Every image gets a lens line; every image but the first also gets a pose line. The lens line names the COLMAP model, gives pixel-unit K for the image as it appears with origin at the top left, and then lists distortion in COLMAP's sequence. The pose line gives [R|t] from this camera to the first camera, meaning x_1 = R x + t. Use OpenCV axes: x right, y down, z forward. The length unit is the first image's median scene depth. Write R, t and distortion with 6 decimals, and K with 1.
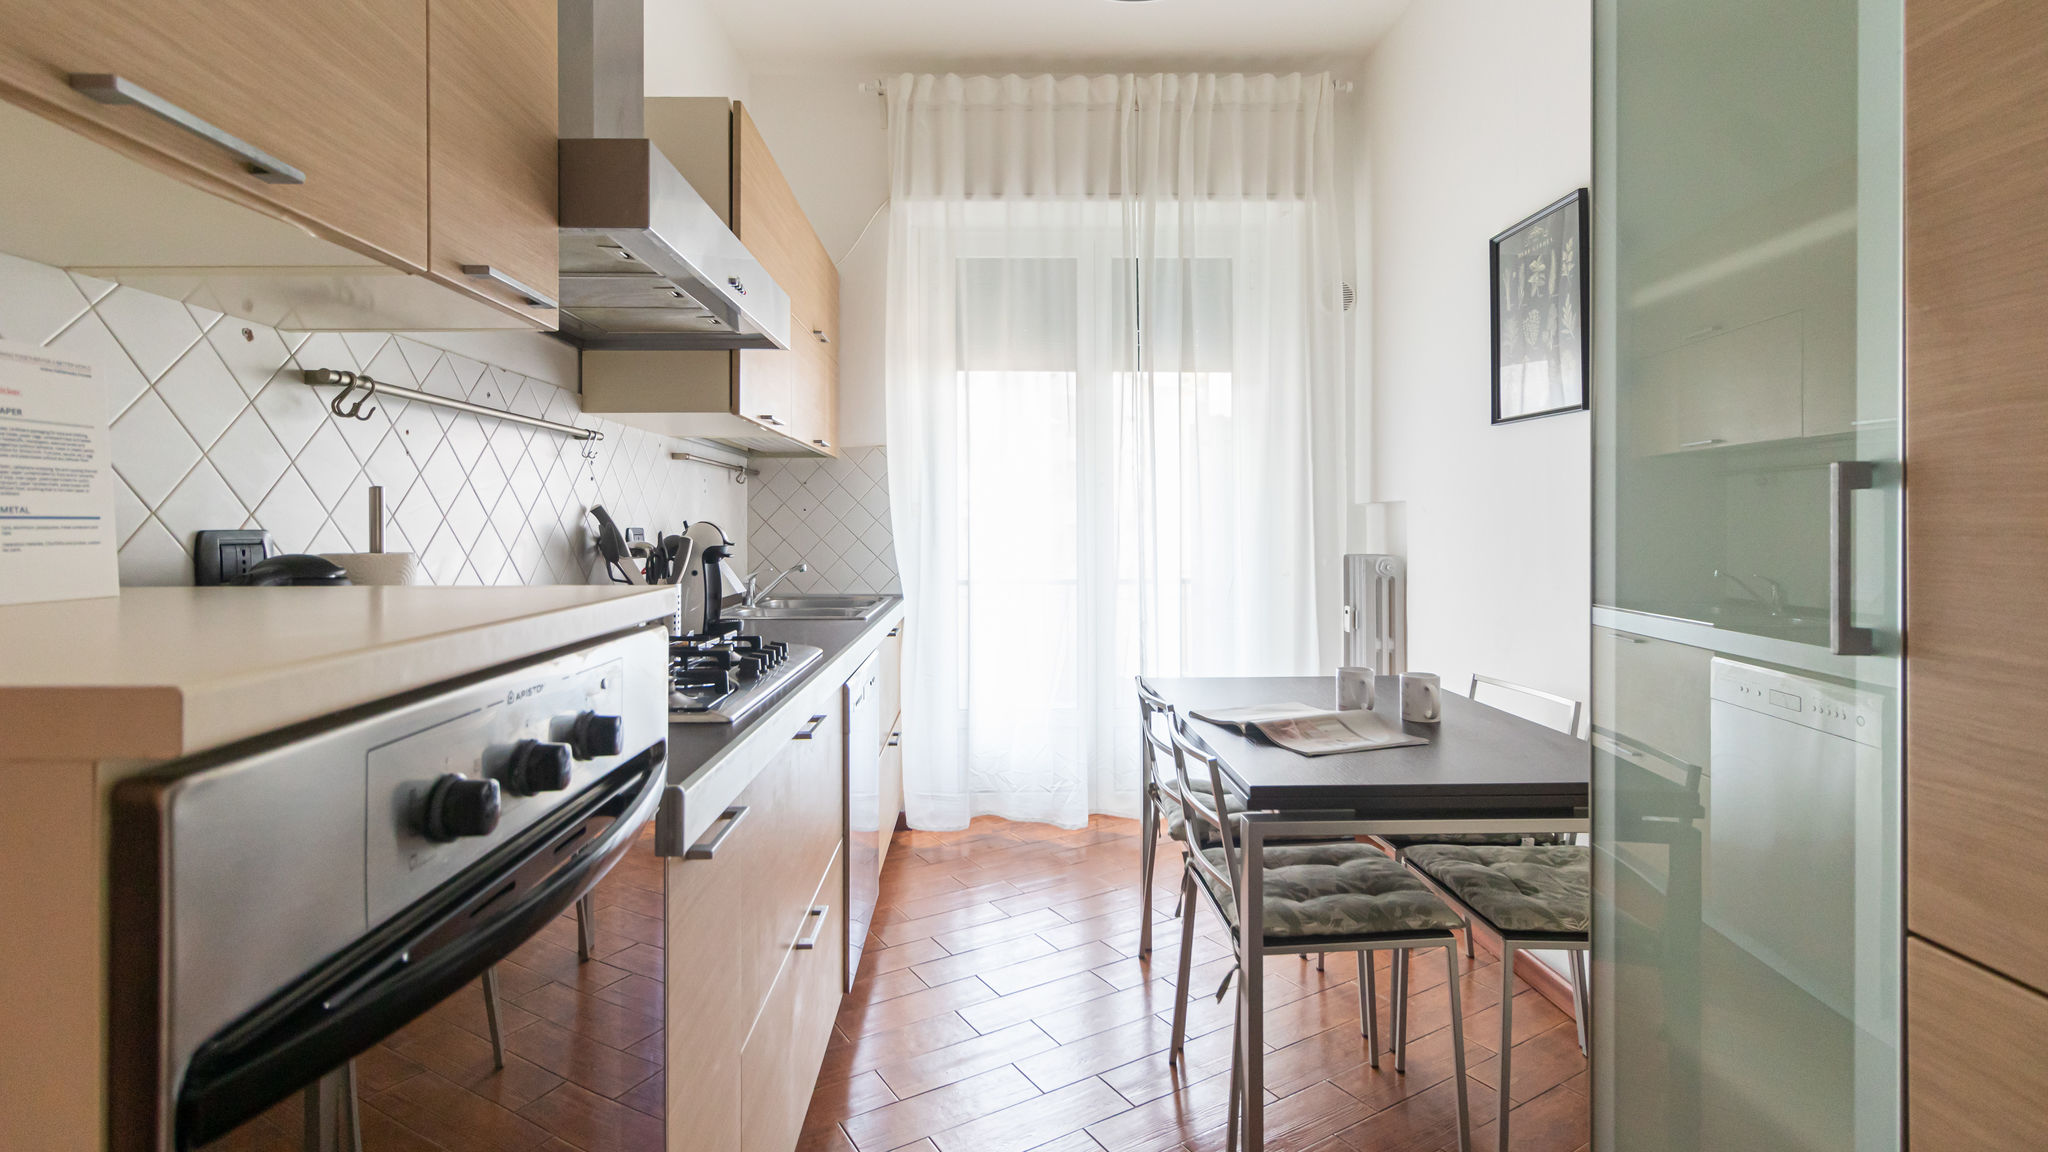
lens RADIAL K [[963.0, 0, 1022.5], [0, 963.0, 570.2], [0, 0, 1]] dist [0.004886, 0.002306]
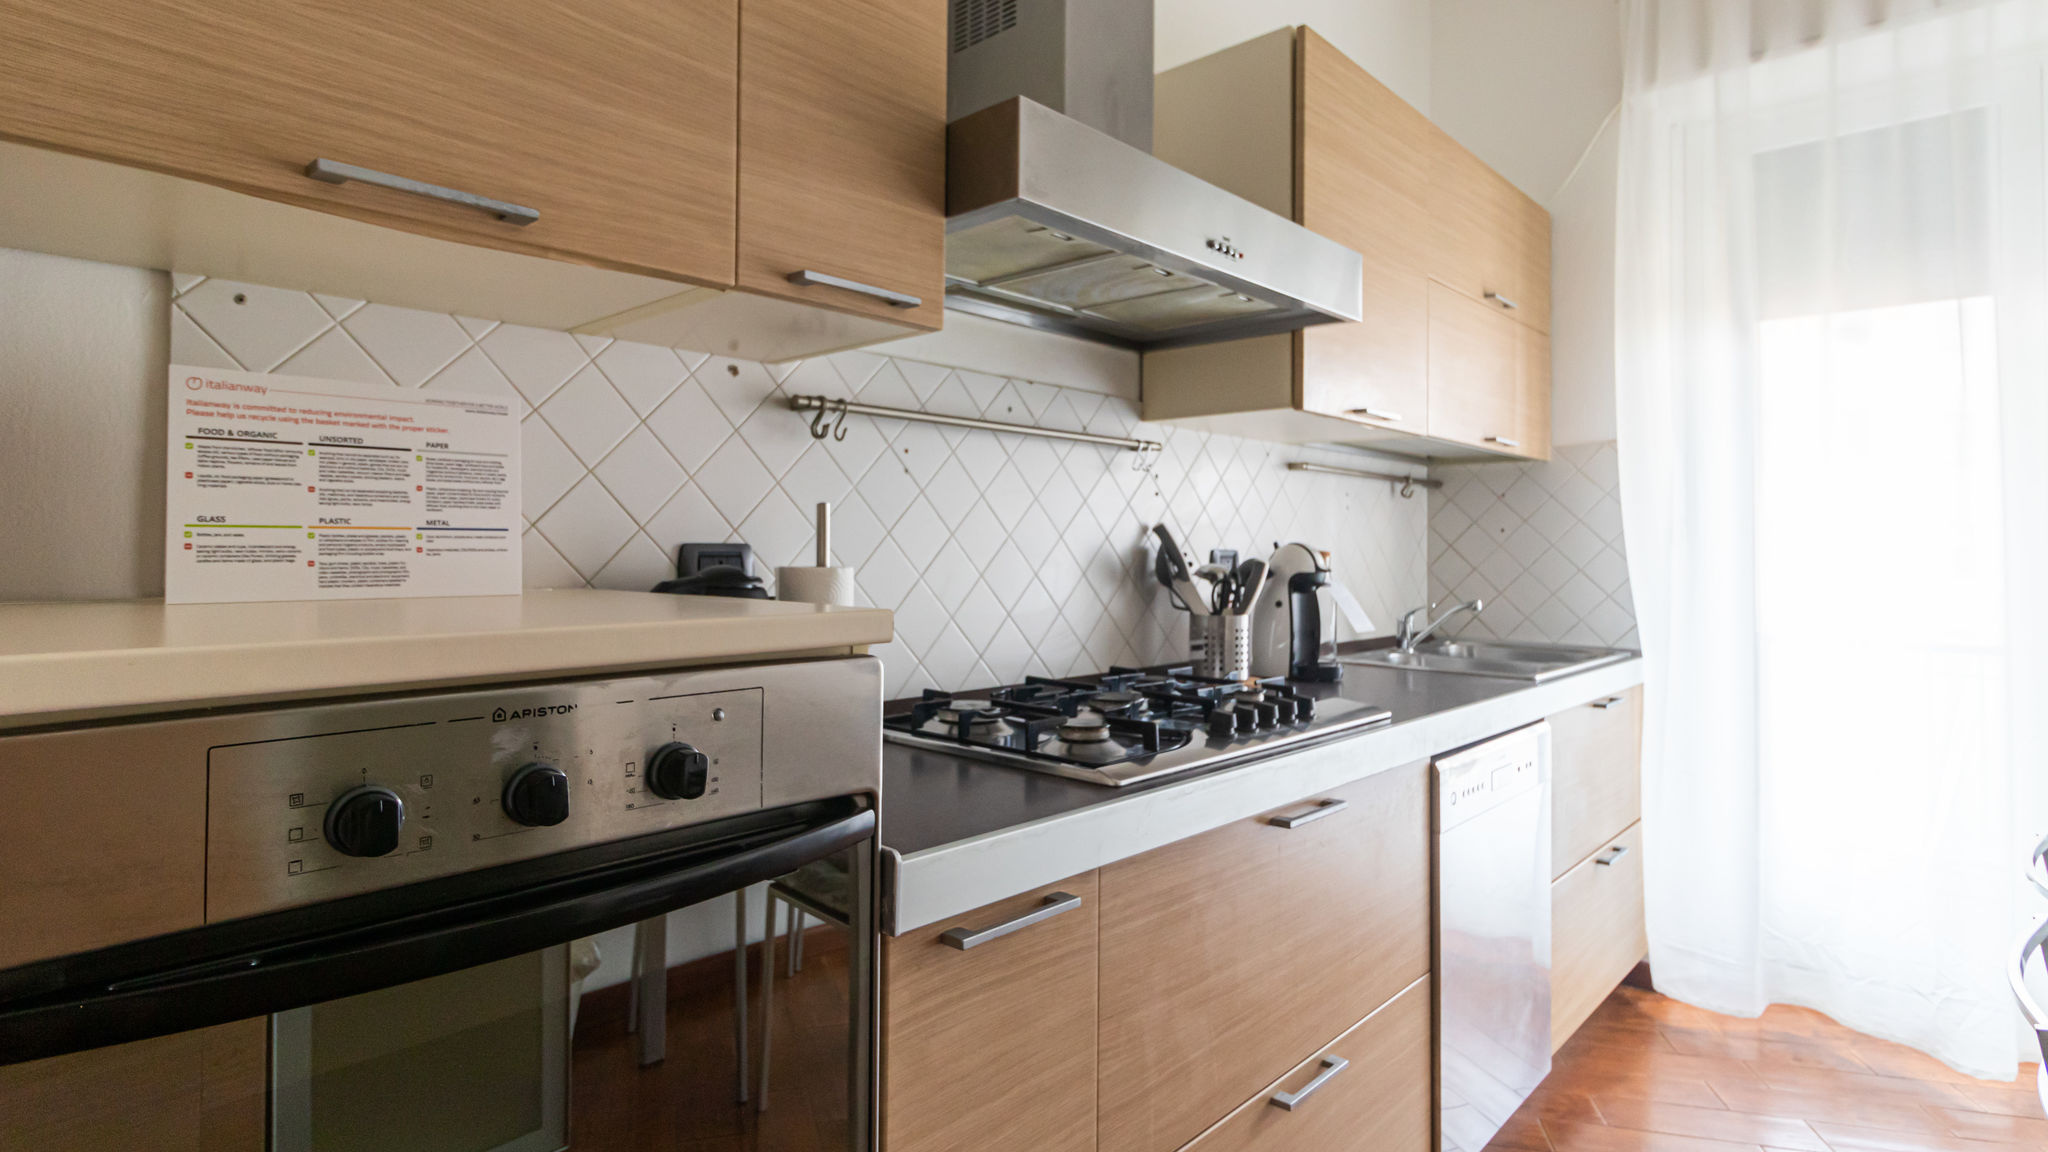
lens RADIAL K [[1084.8, 0, 1022.4], [0, 1084.8, 562.3], [0, 0, 1]] dist [-0.000106, 0.003591]
pose [[0.704740, 0.016938, -0.709264, 0.192543], [-0.043669, 0.998855, -0.019536, -0.006037], [0.708121, 0.044741, 0.704672, 0.206208]]
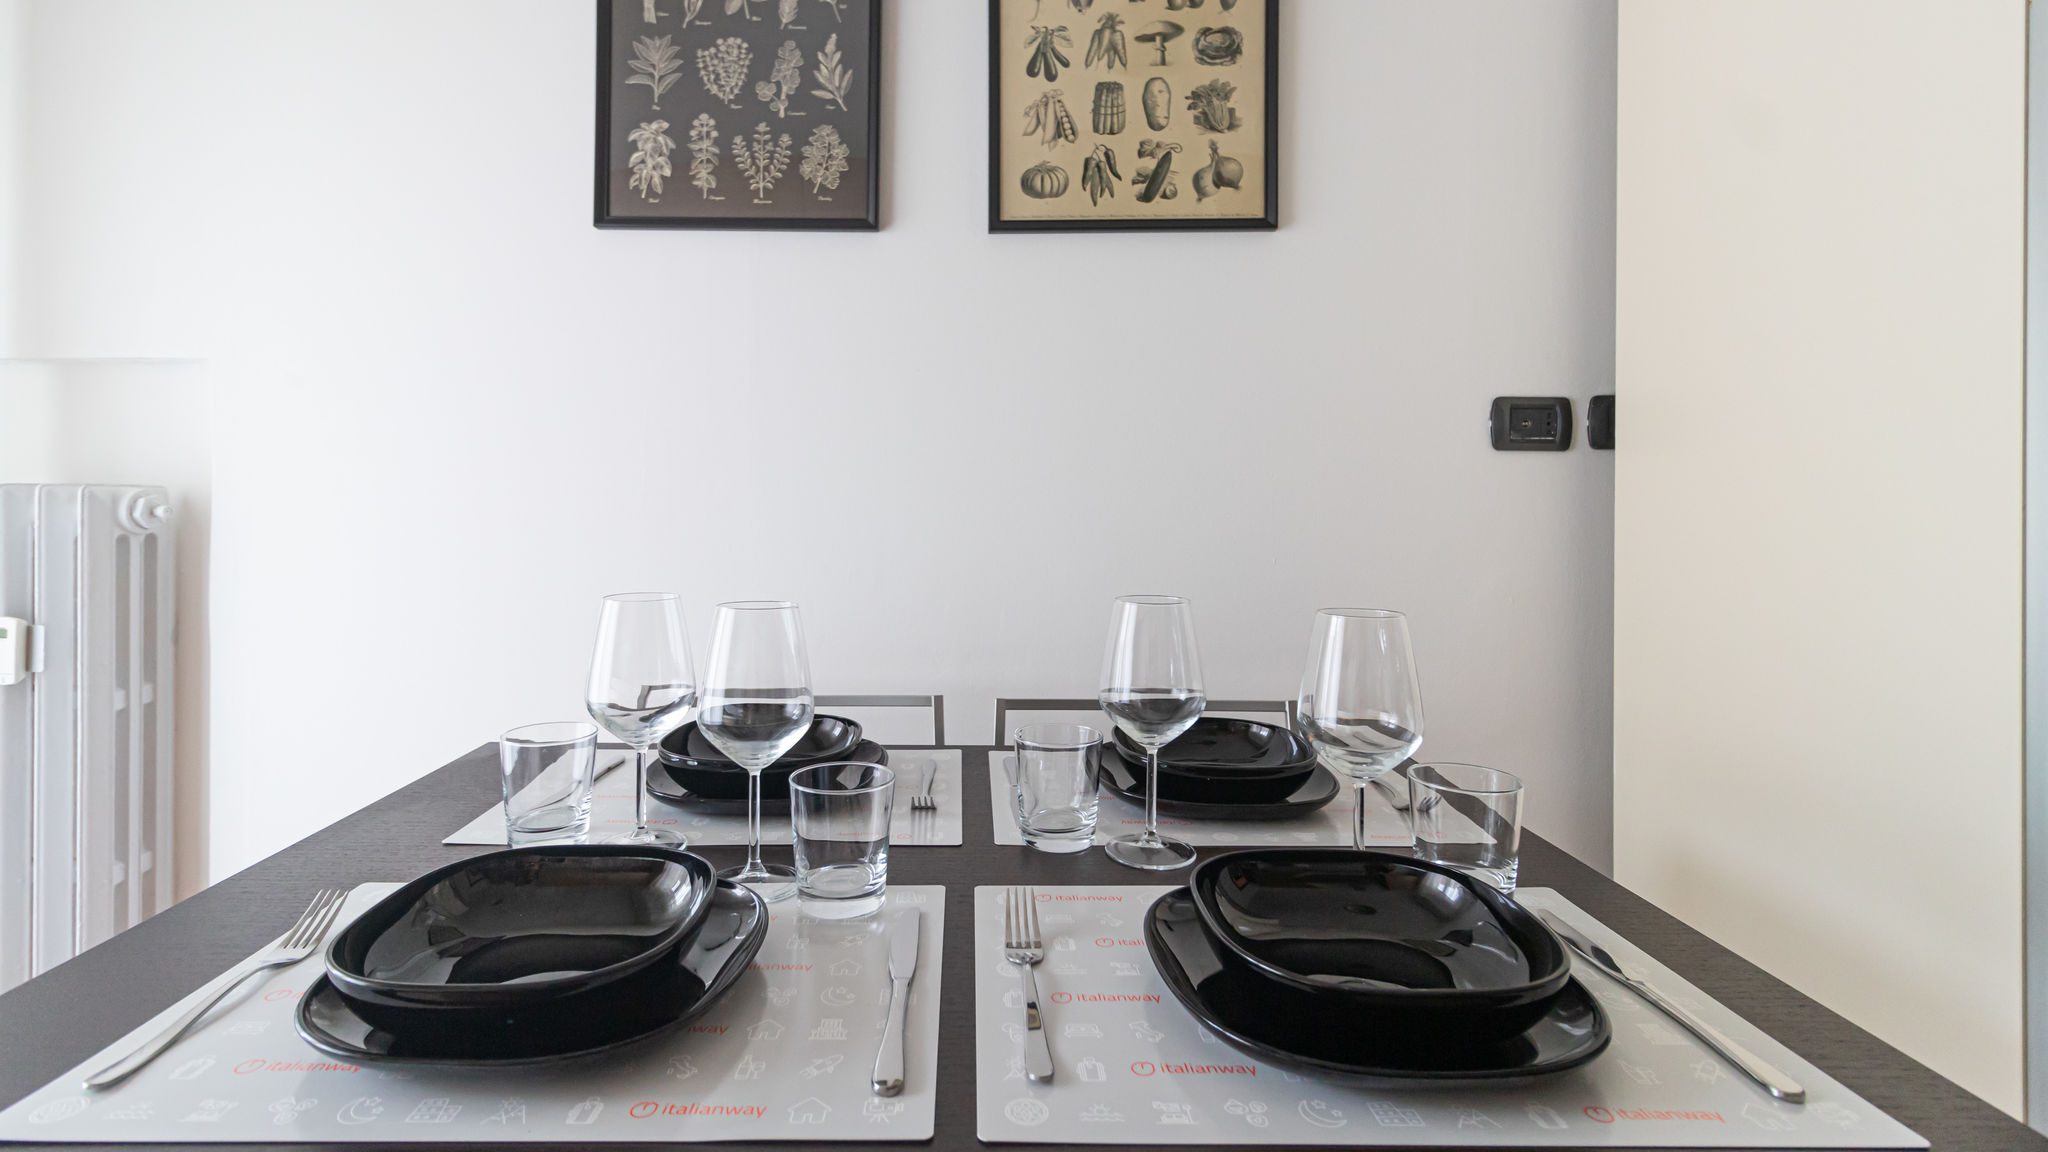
lens RADIAL K [[963.0, 0, 997.4], [0, 963.0, 554.3], [0, 0, 1]] dist [0.004886, 0.002306]
pose [[0.052059, 0.014036, 0.998545, -0.032470], [0.040983, 0.999029, -0.016180, 0.059724], [-0.997803, 0.041766, 0.051433, 0.957850]]
